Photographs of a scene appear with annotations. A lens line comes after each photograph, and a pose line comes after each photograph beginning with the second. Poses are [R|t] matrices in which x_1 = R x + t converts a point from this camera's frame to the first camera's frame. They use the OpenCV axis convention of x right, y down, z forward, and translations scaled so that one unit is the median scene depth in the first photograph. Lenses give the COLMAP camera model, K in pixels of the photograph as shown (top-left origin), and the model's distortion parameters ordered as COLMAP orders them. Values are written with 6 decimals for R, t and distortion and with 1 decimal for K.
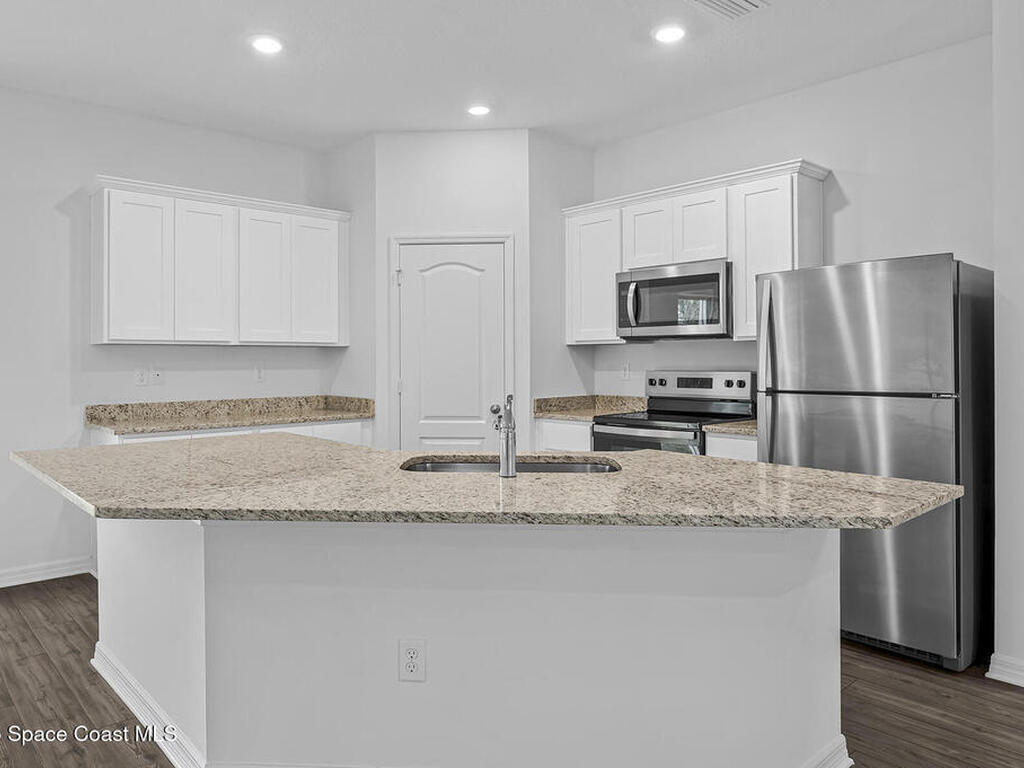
lens RADIAL K [[724.9, 0, 508.0], [0, 724.9, 354.0], [0, 0, 1]] dist [0.000903, -0.000624]
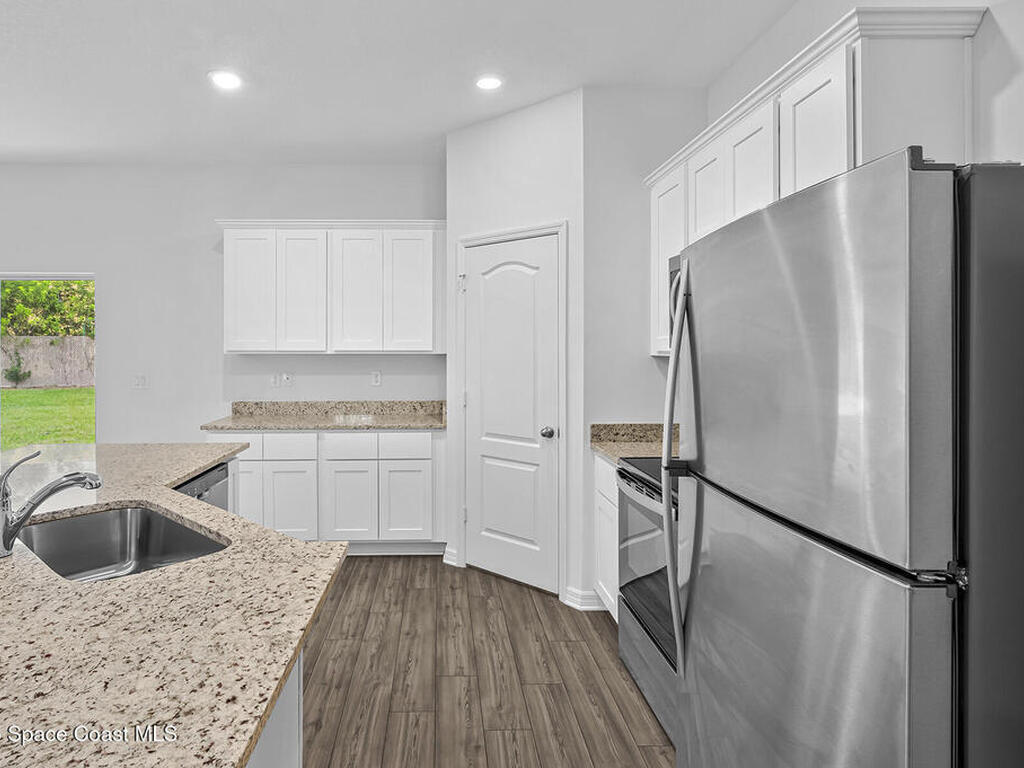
lens RADIAL K [[629.3, 0, 442.8], [0, 629.3, 345.1], [0, 0, 1]] dist [-0.002393, -0.000778]
pose [[0.745300, 0.001748, -0.666727, 0.391517], [0.002214, 0.999985, 0.005098, -0.030159], [0.666726, -0.005276, 0.745285, 0.389684]]
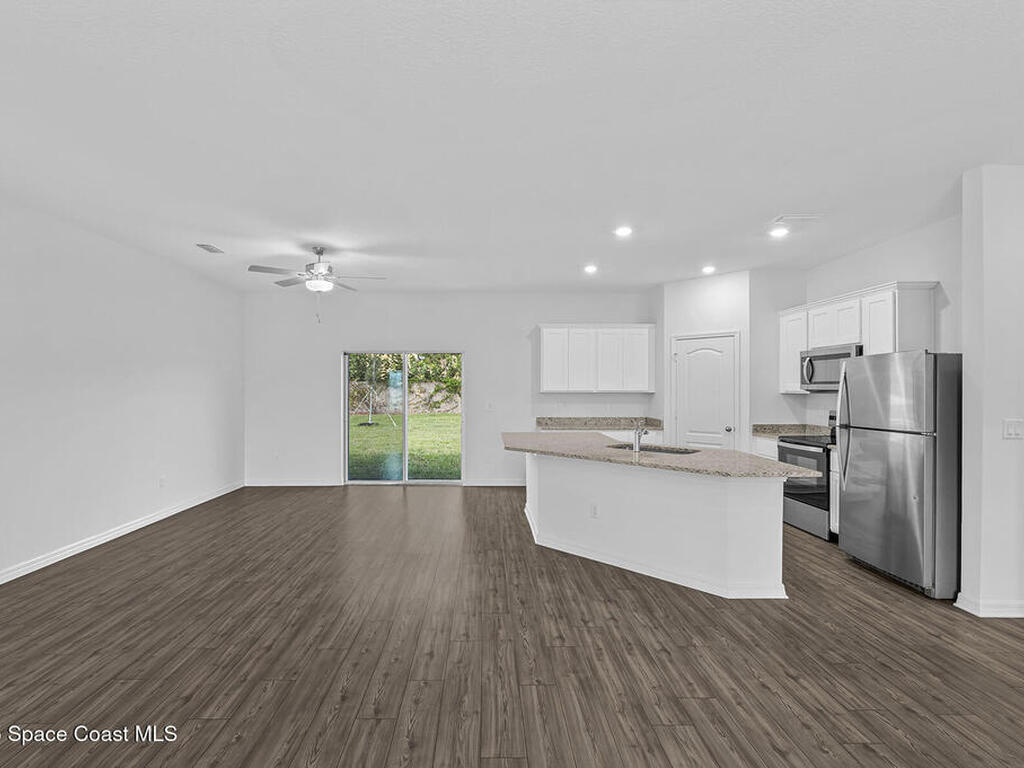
lens RADIAL K [[507.8, 0, 489.0], [0, 507.8, 387.7], [0, 0, 1]] dist [0.002405, -0.000016]
pose [[0.749565, 0.003831, -0.661920, 0.384074], [-0.000428, 0.999986, 0.005302, -0.034100], [0.661931, -0.003691, 0.749556, -0.345395]]
